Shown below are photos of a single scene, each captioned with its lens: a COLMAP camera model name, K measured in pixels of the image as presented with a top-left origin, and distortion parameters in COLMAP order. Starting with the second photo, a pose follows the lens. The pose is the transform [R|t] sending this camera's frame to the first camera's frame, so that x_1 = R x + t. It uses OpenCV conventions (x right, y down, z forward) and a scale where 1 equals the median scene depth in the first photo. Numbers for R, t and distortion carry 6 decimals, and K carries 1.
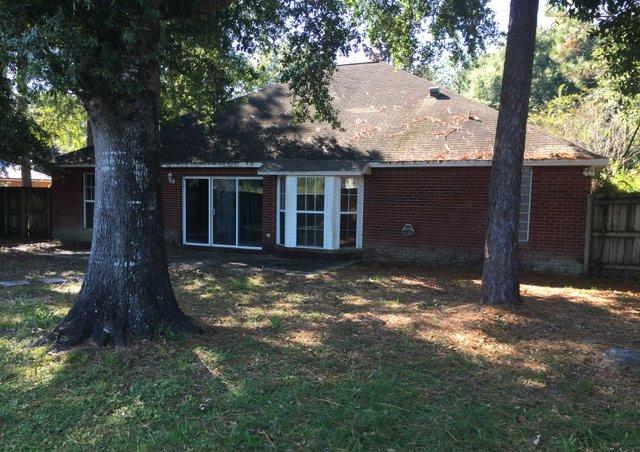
lens RADIAL K [[566.8, 0, 319.2], [0, 566.8, 225.9], [0, 0, 1]] dist [0.071574, -0.020615]
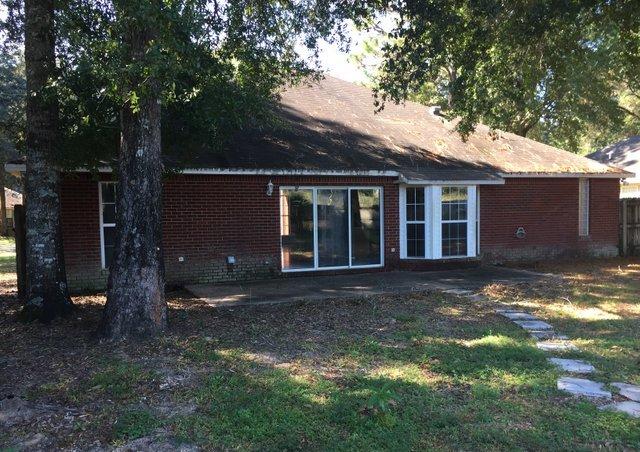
lens RADIAL K [[566.8, 0, 320.1], [0, 566.8, 226.1], [0, 0, 1]] dist [0.071574, -0.020615]
pose [[0.675723, -0.051369, 0.735363, -0.844322], [0.066302, 0.997761, 0.008774, -0.037832], [-0.734168, 0.042828, 0.677616, 0.461486]]
